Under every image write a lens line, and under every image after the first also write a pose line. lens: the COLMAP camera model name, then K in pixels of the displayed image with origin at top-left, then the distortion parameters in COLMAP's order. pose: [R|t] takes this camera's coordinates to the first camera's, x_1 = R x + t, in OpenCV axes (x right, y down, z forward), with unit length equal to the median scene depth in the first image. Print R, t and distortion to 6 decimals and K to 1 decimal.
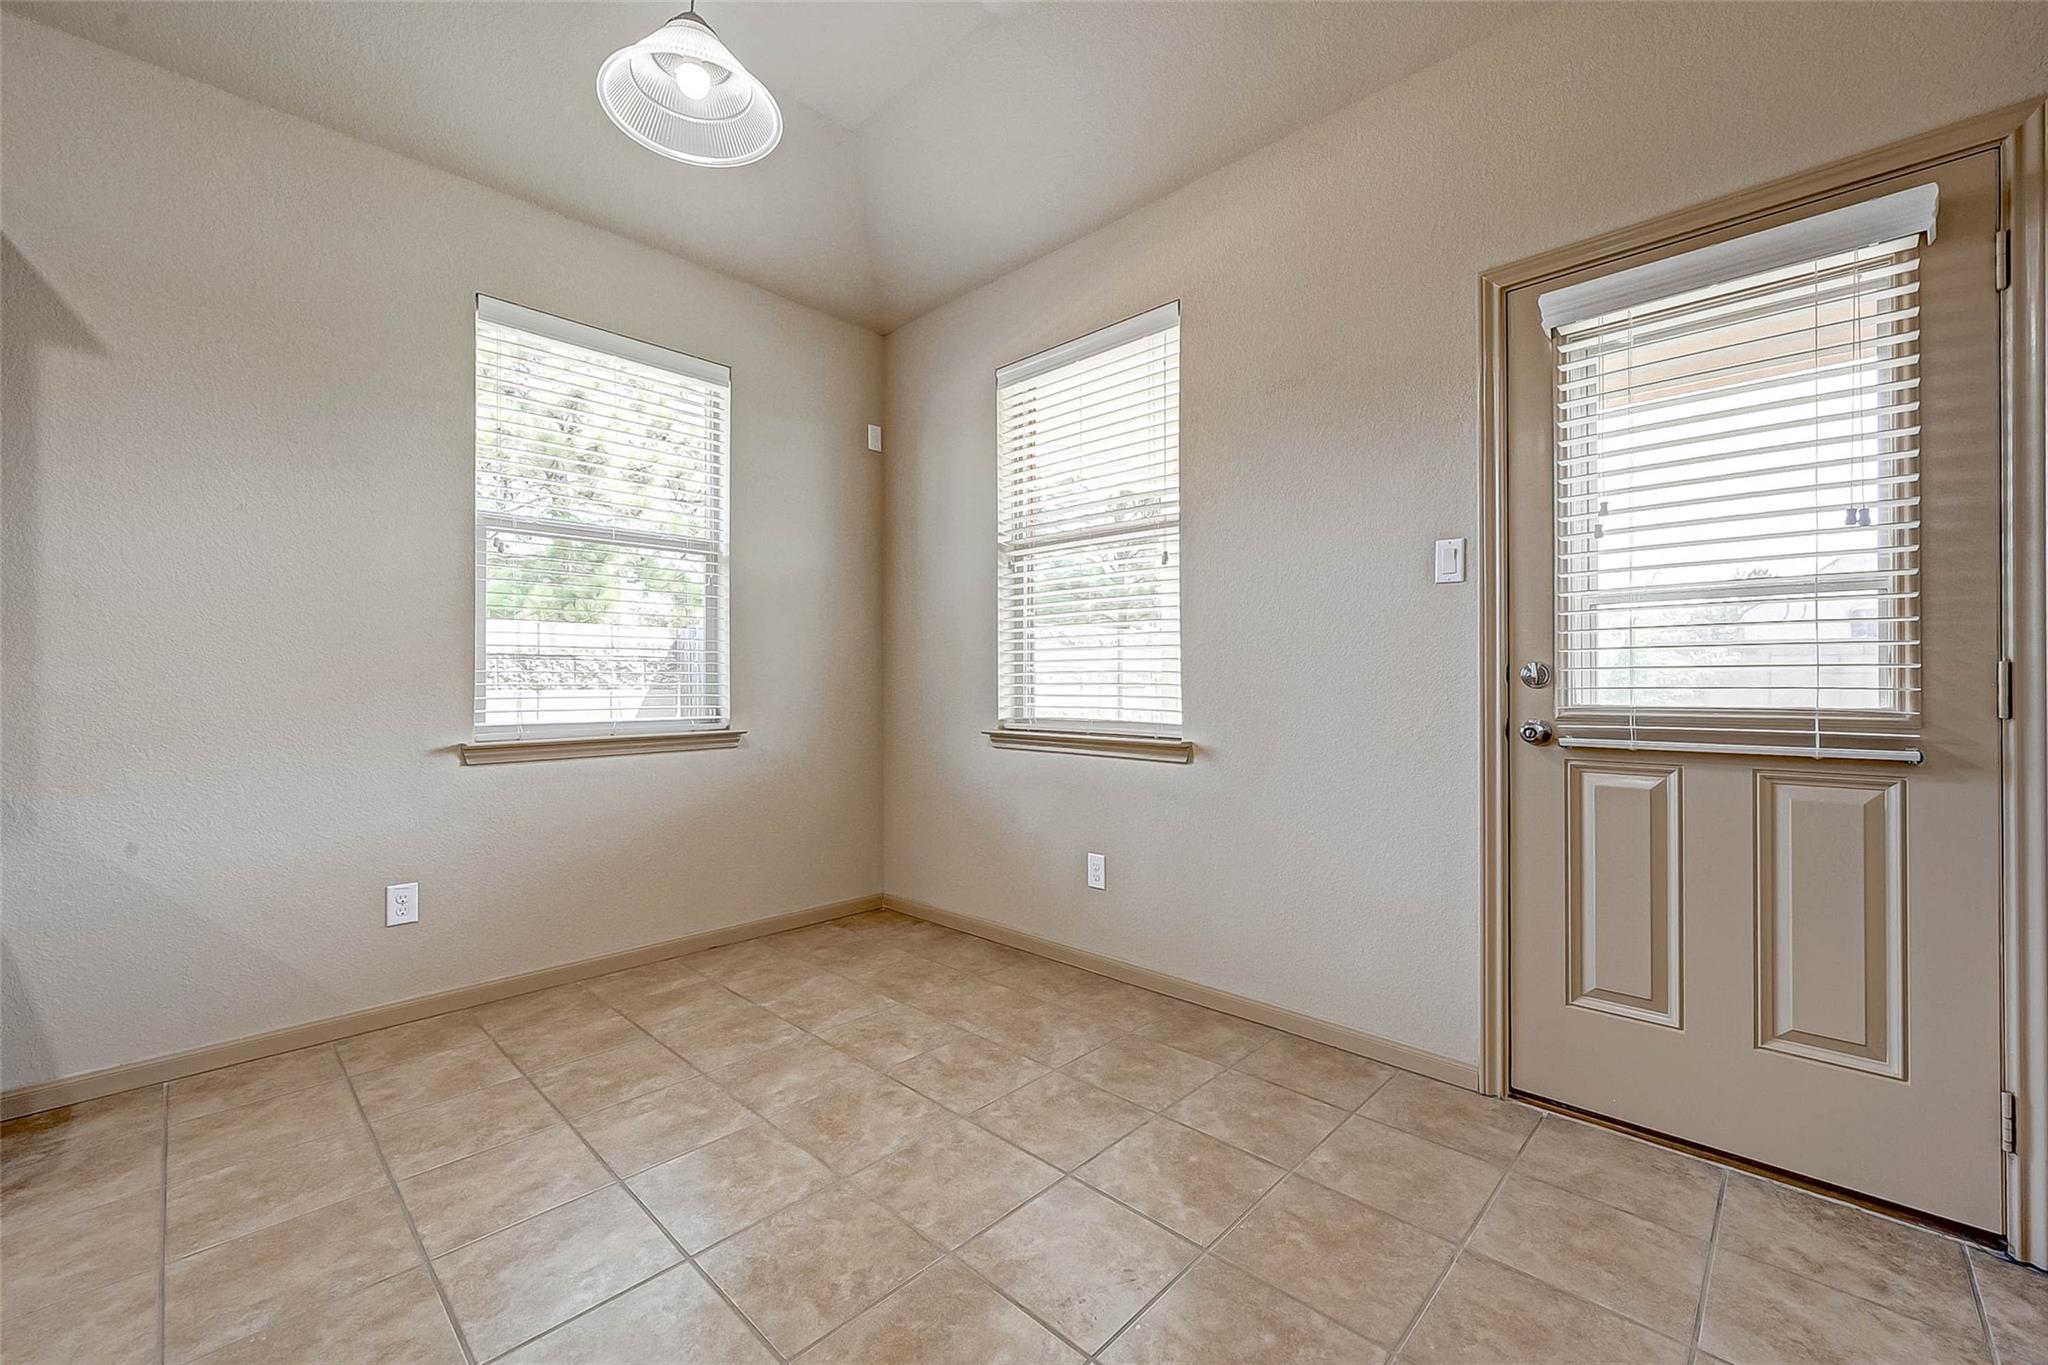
lens RADIAL K [[823.3, 0, 1024.0], [0, 823.3, 682.5], [0, 0, 1]] dist [0.000340, 0.000001]
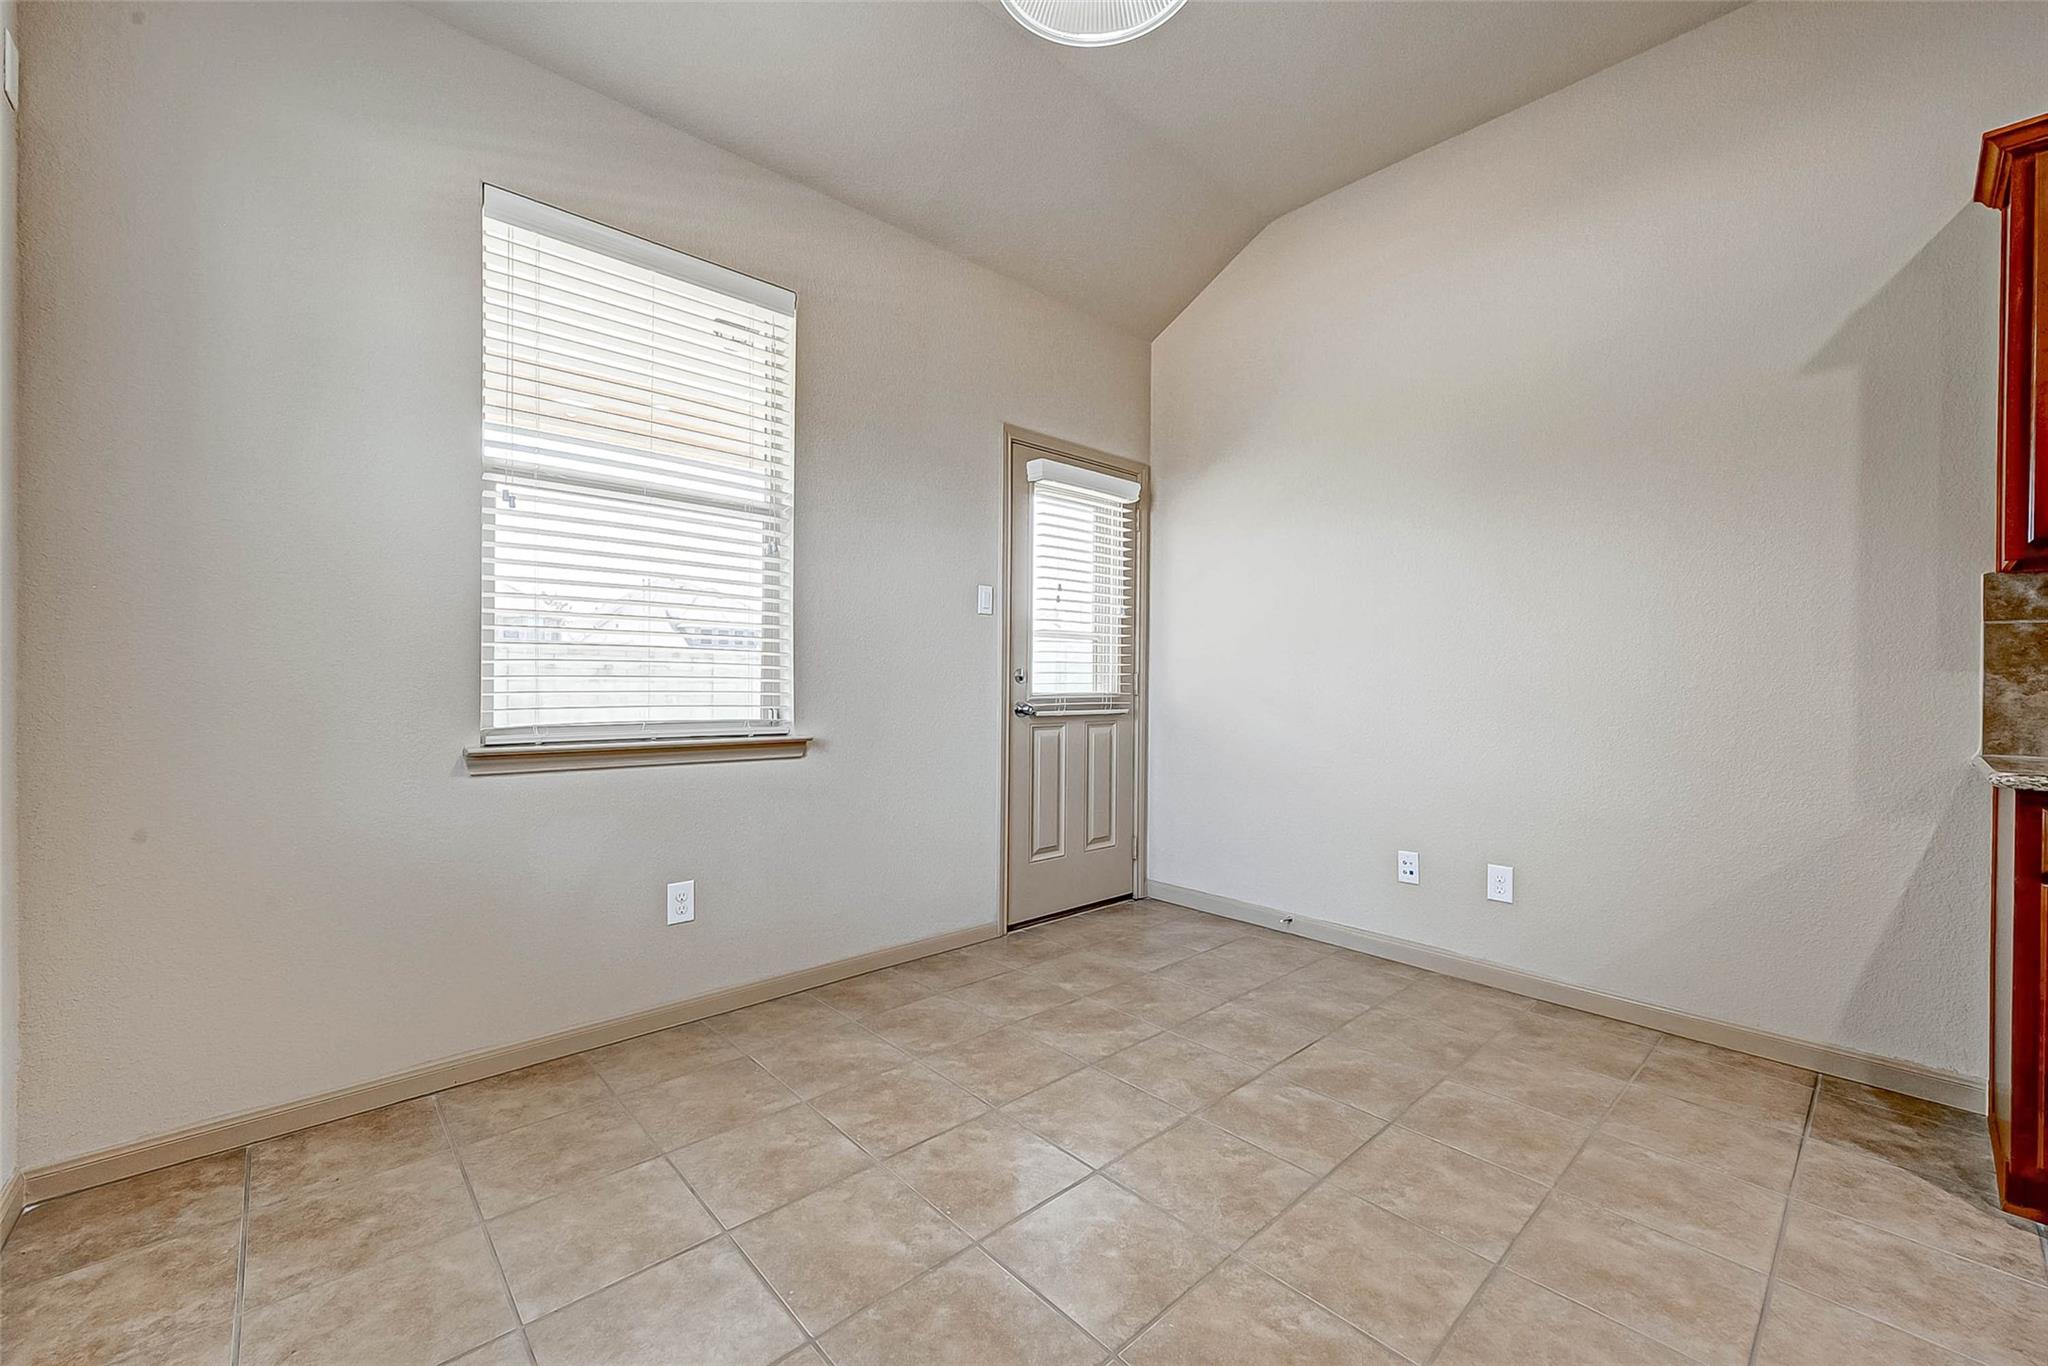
lens RADIAL K [[809.1, 0, 1024.0], [0, 809.1, 683.0], [0, 0, 1]] dist [0.000330, 0.000000]
pose [[0.062202, -0.001827, 0.998062, -0.850169], [-0.010028, 0.999947, 0.002456, 0.001794], [-0.998013, -0.010161, 0.062180, 0.726406]]
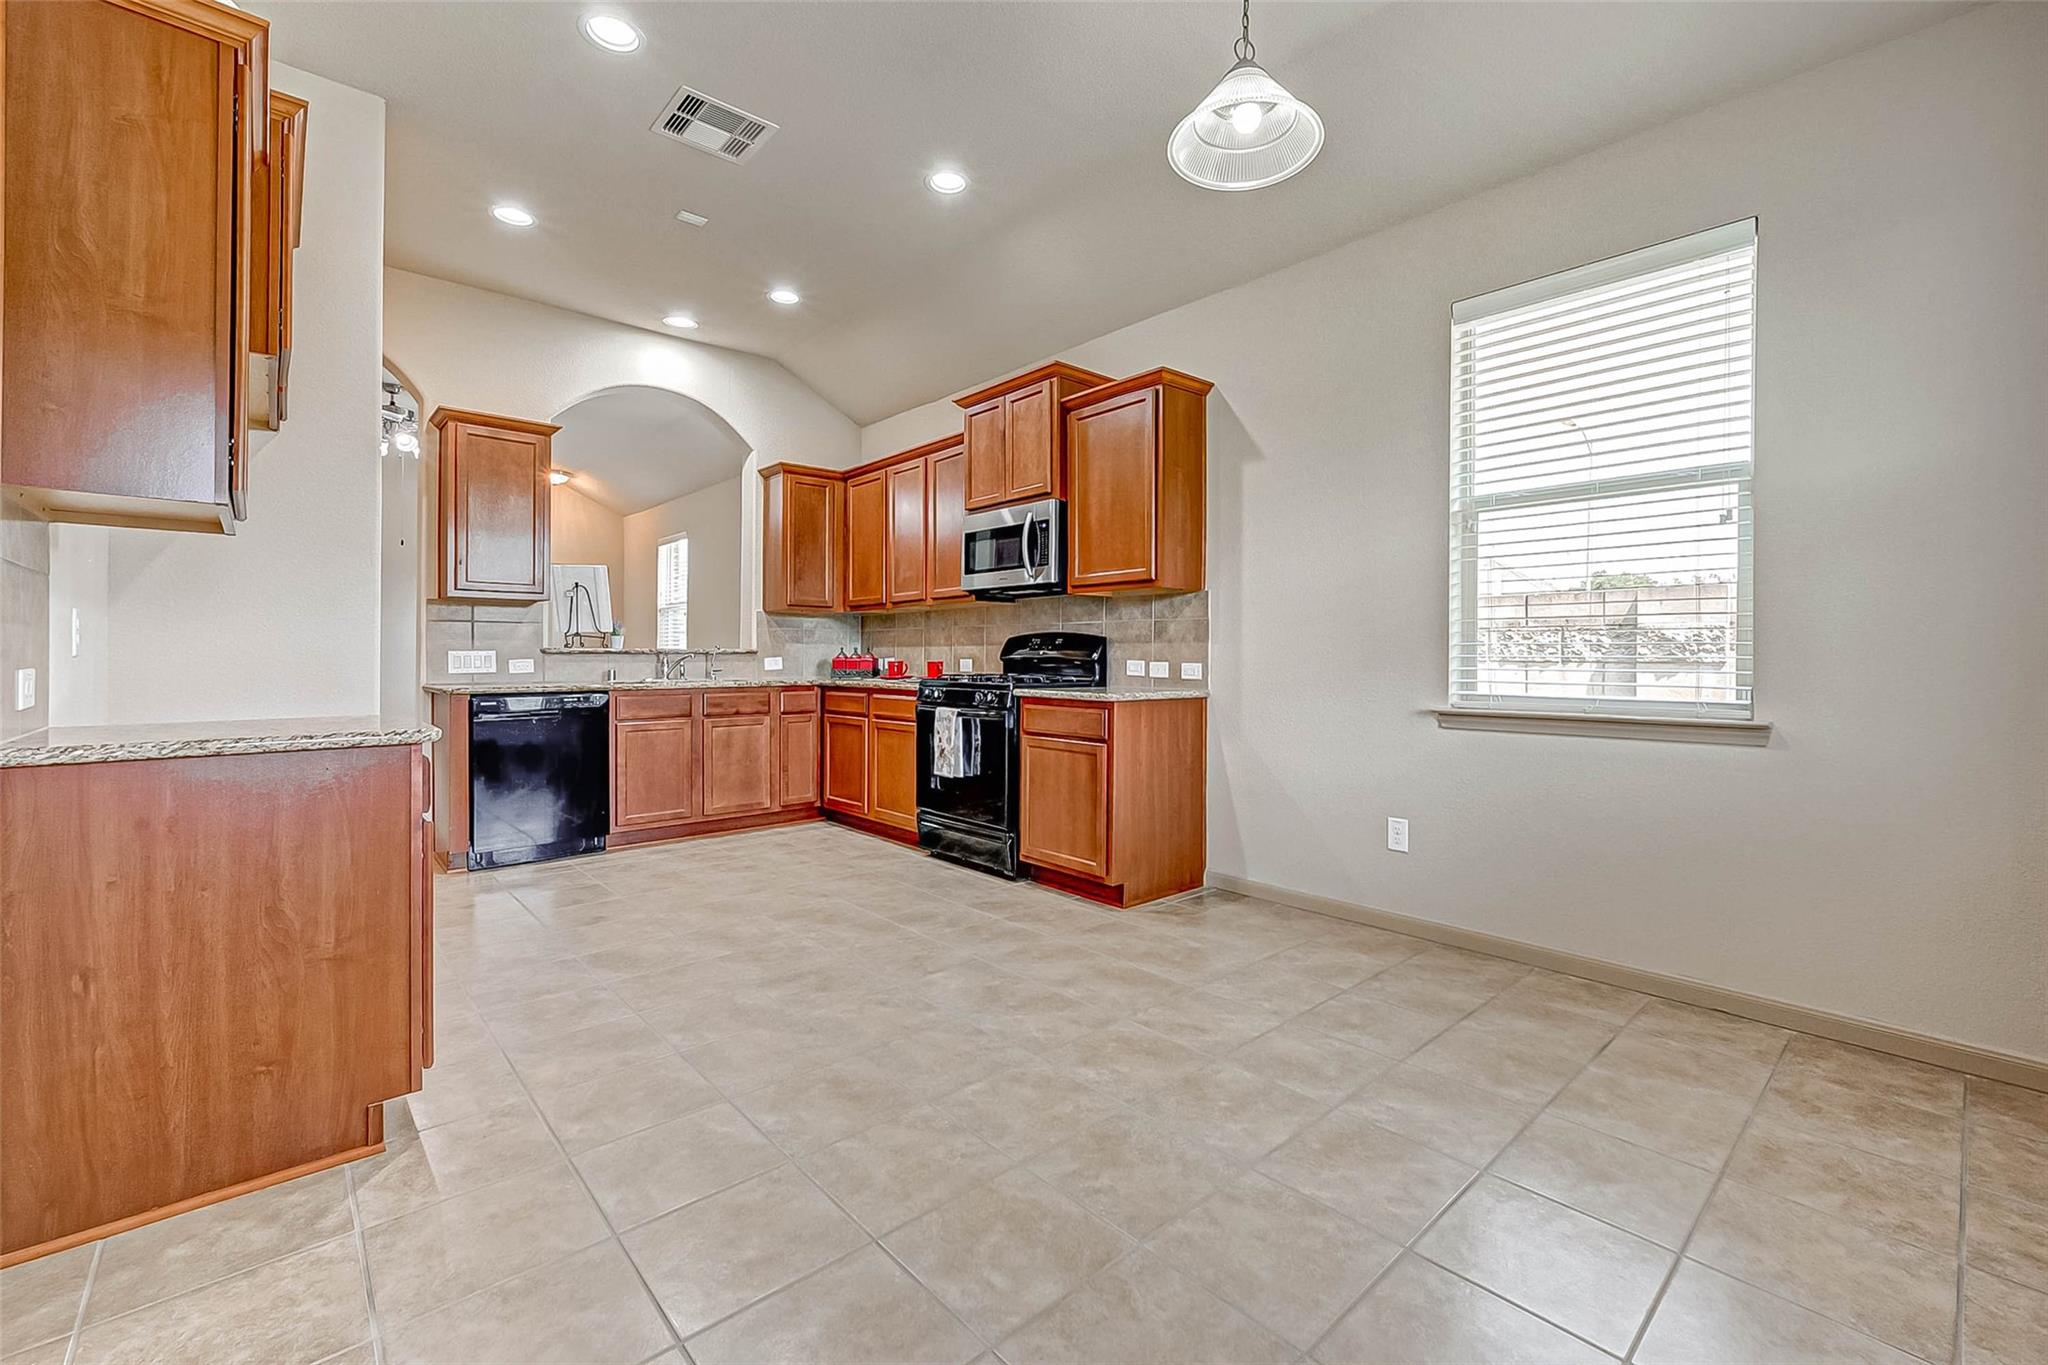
lens RADIAL K [[861.4, 0, 1073.3], [0, 861.4, 656.1], [0, 0, 1]] dist [0.001194, 0.000311]
pose [[-0.048035, 0.003253, -0.998840, 0.564118], [-0.001082, 0.999994, 0.003309, -0.001752], [0.998845, 0.001239, -0.048031, 0.591210]]
